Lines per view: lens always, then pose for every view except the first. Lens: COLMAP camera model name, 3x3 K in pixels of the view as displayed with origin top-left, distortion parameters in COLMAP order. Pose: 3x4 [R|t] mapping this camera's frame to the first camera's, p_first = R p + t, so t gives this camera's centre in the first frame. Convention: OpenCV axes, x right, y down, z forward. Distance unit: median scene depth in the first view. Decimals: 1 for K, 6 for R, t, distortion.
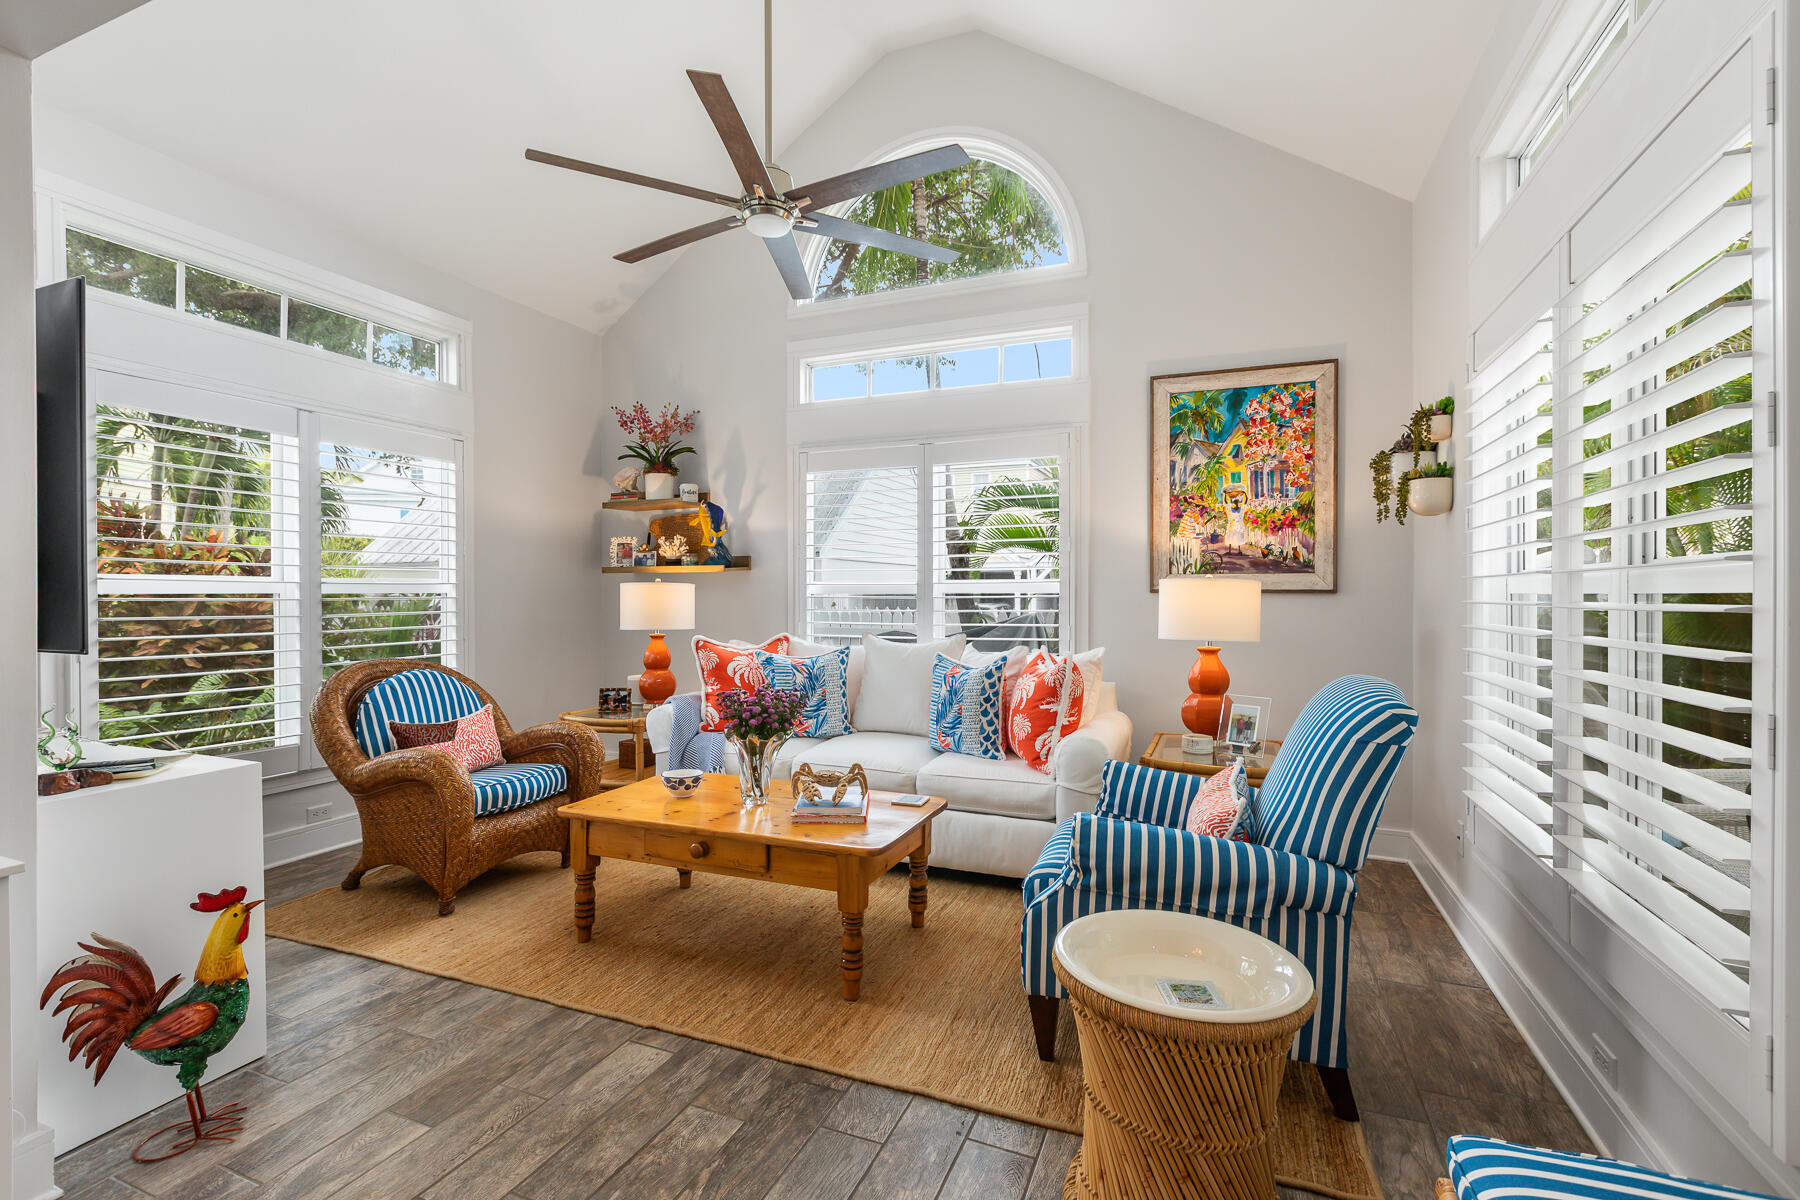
lens RADIAL K [[808.0, 0, 893.9], [0, 808.0, 598.3], [0, 0, 1]] dist [0.003398, 0.000020]
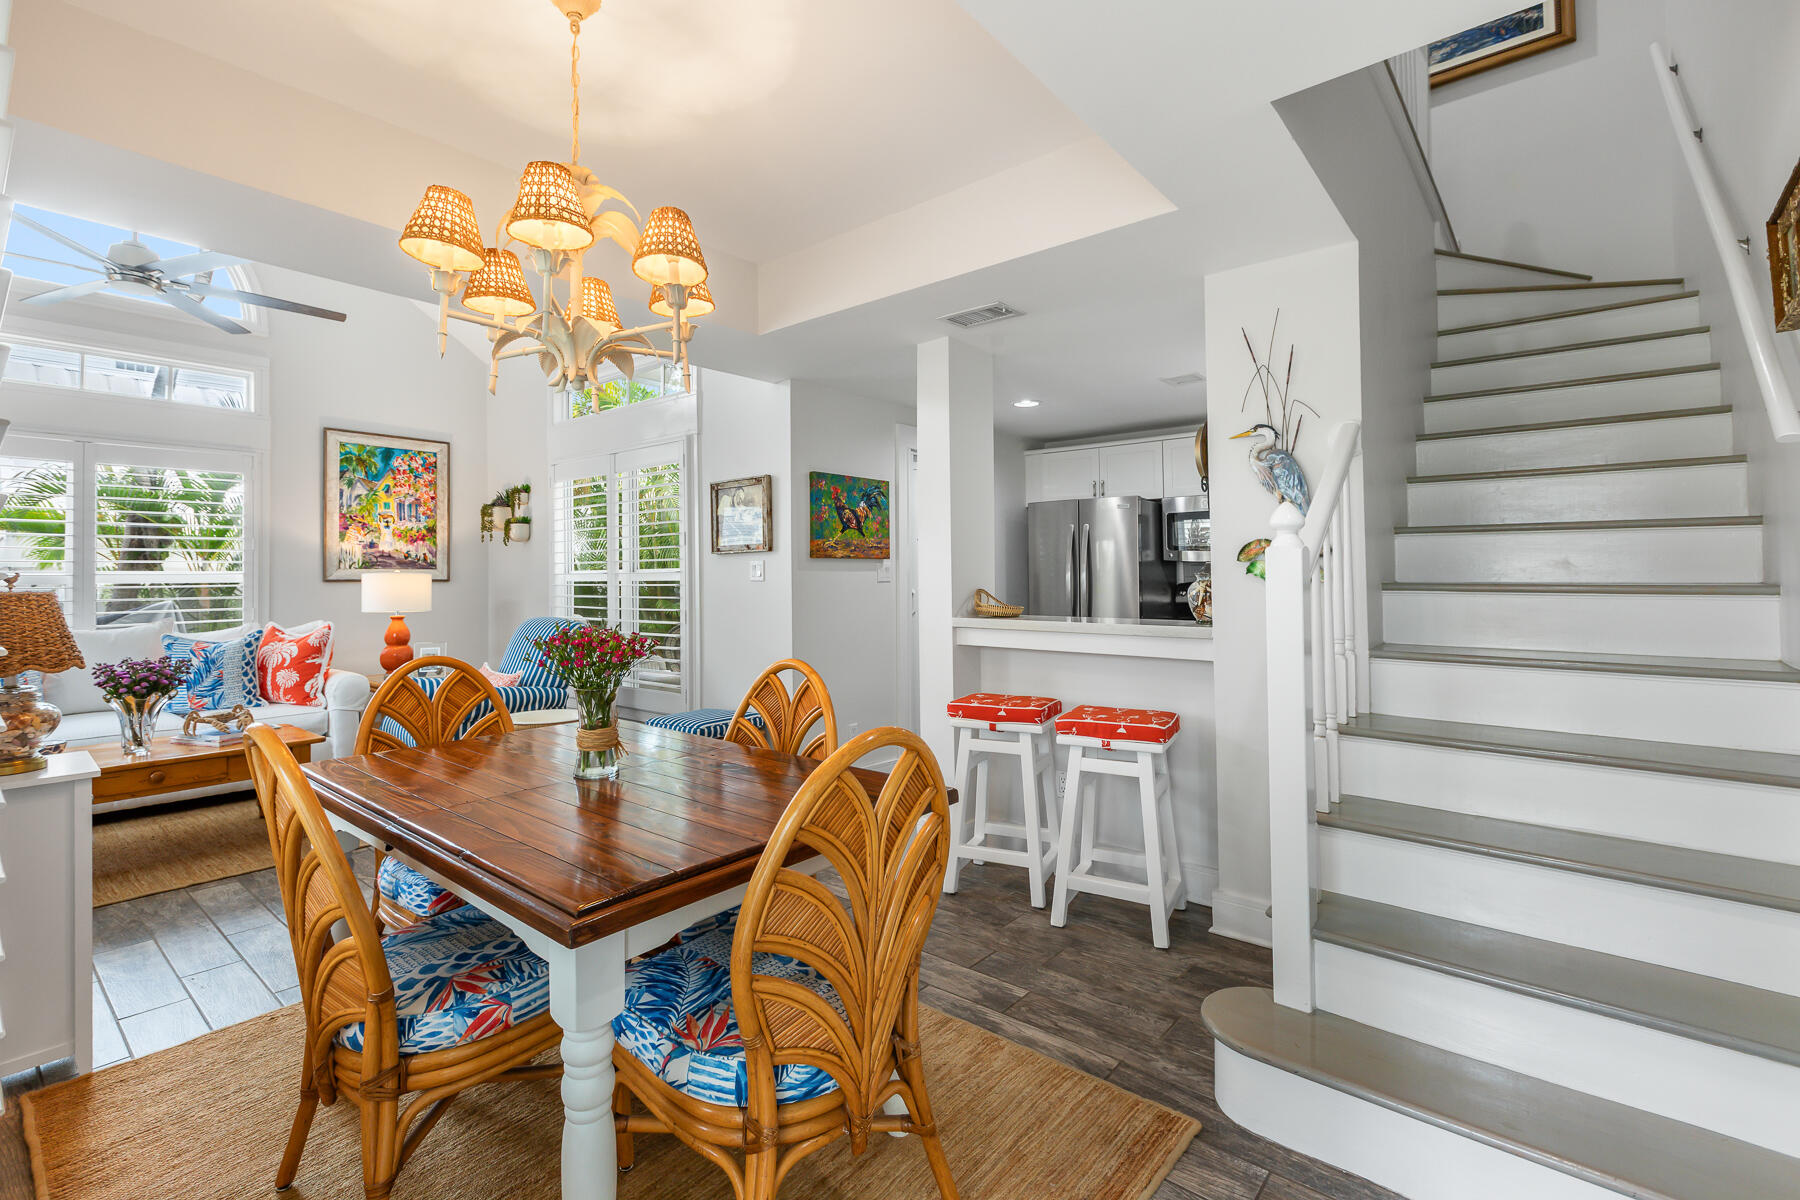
lens RADIAL K [[808.0, 0, 887.2], [0, 808.0, 561.3], [0, 0, 1]] dist [0.003398, 0.000020]
pose [[0.298473, 0.017940, 0.954249, -0.771420], [0.013097, 0.999652, -0.022890, 0.002371], [-0.954328, 0.019329, 0.298134, -0.362811]]
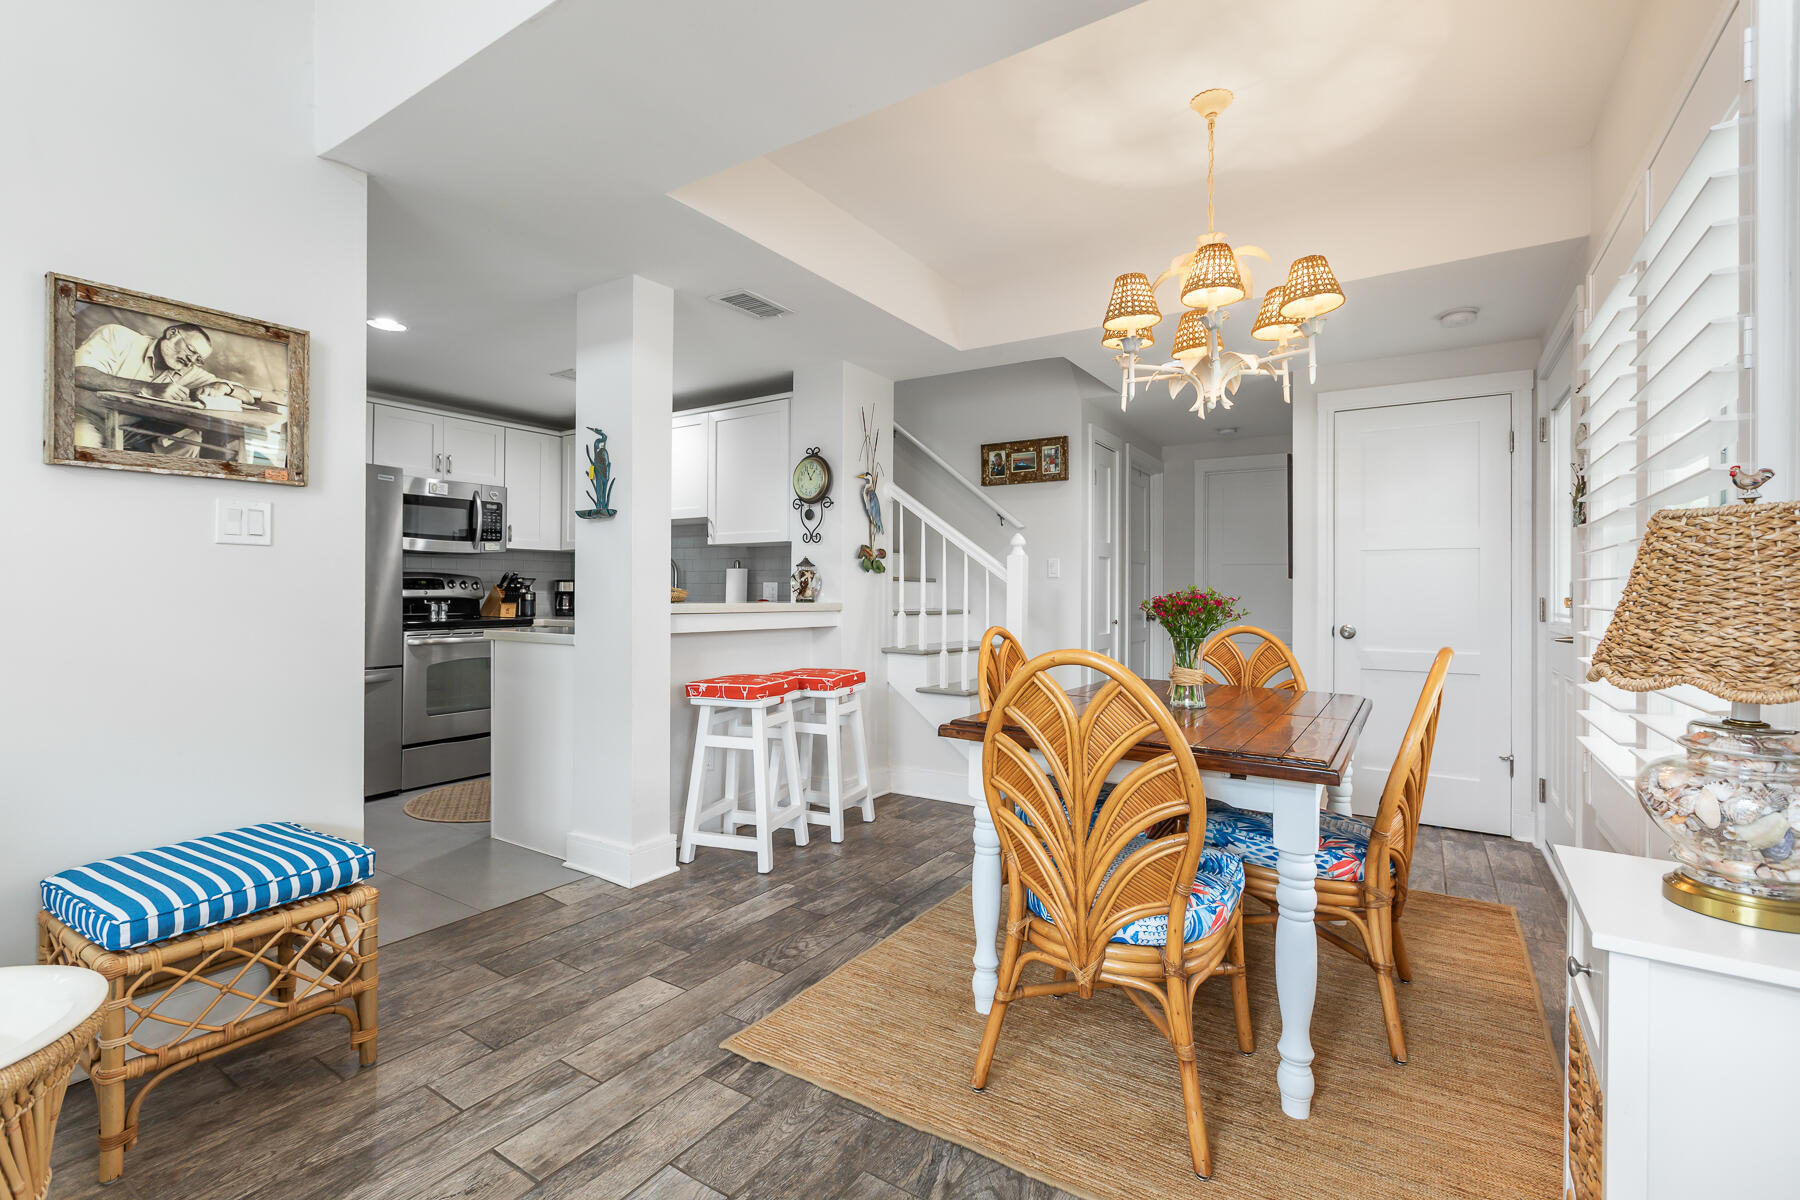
lens RADIAL K [[808.0, 0, 890.9], [0, 808.0, 585.3], [0, 0, 1]] dist [0.003398, 0.000020]
pose [[-0.983340, -0.005757, 0.181686, -0.243942], [-0.005406, 0.999982, 0.002431, 0.024352], [-0.181697, 0.001409, -0.983354, 0.610709]]
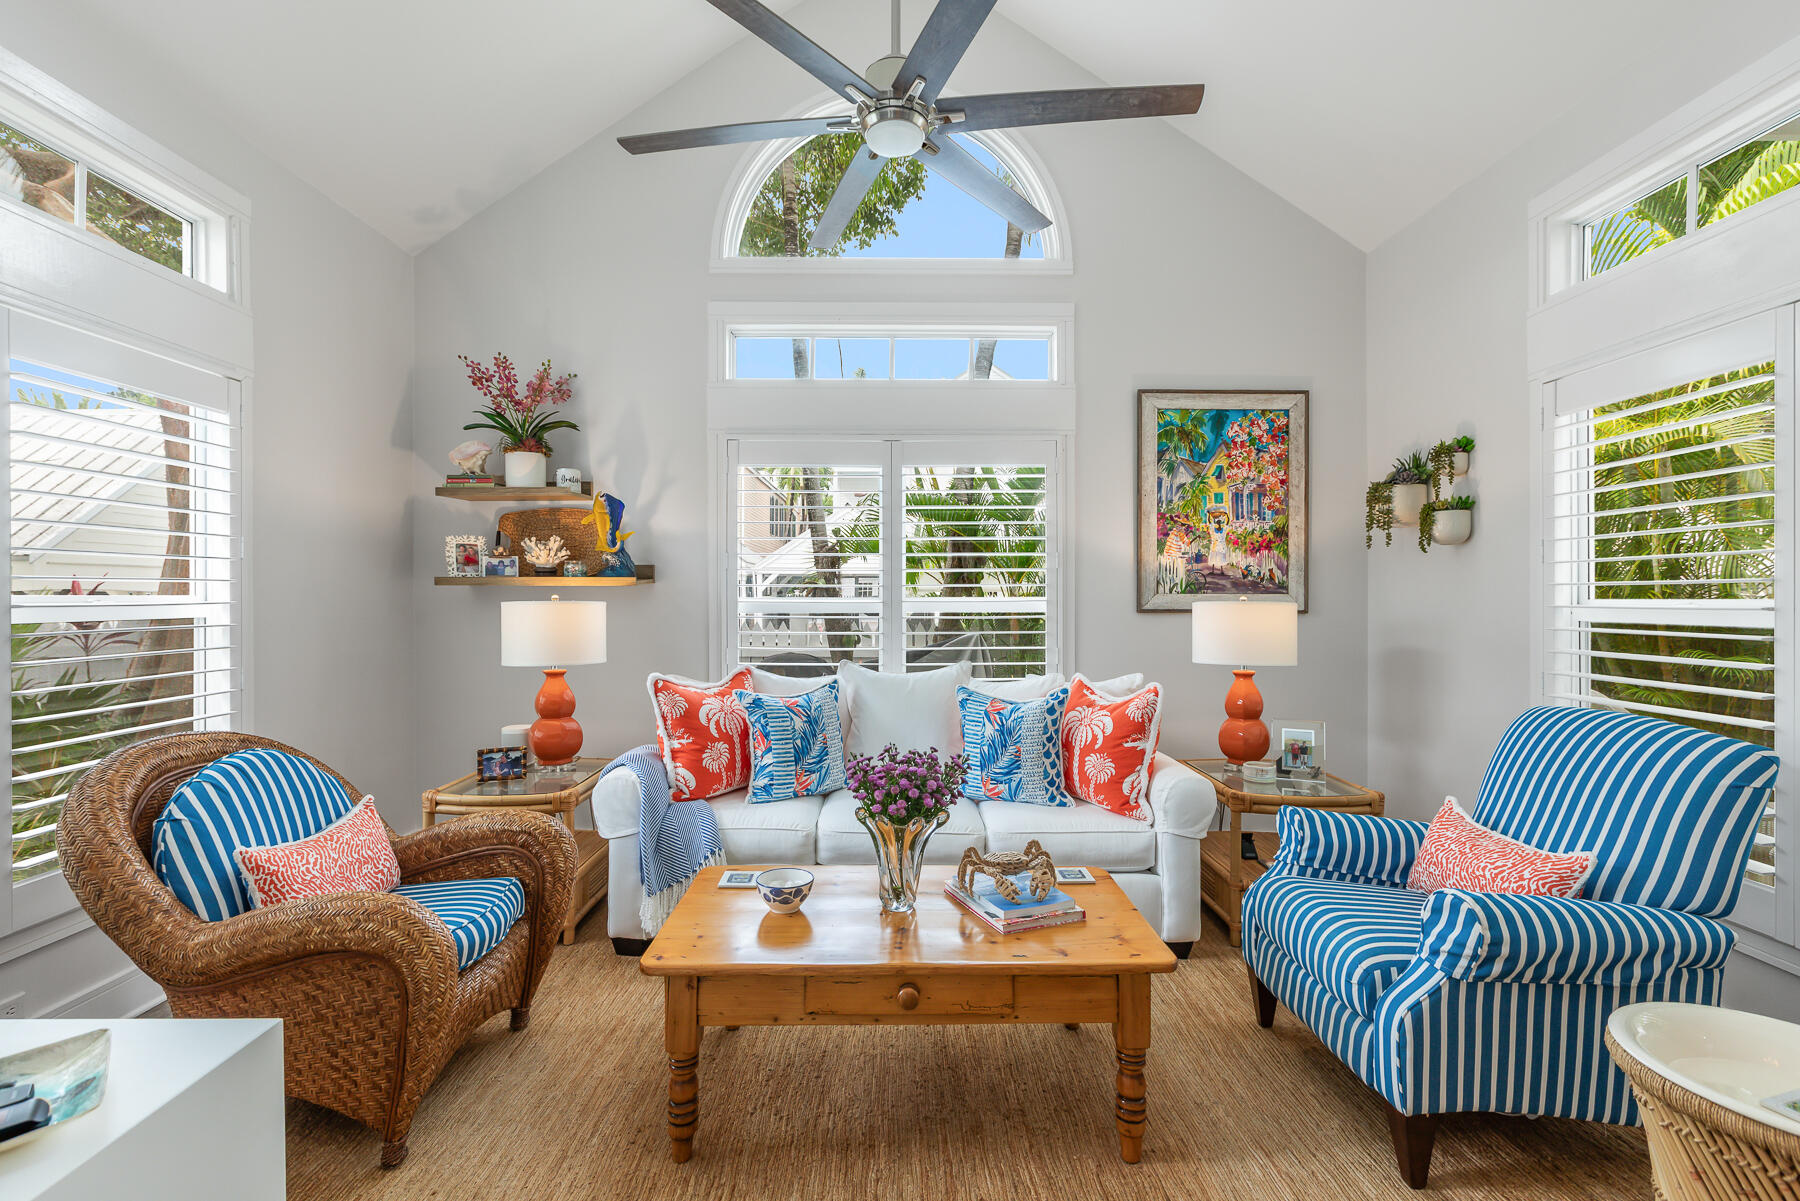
lens RADIAL K [[808.0, 0, 892.1], [0, 808.0, 598.7], [0, 0, 1]] dist [0.003398, 0.000020]
pose [[0.922271, 0.001109, 0.386542, -0.351168], [0.000043, 0.999996, -0.002974, -0.022015], [-0.386543, 0.002759, 0.922267, 0.236716]]
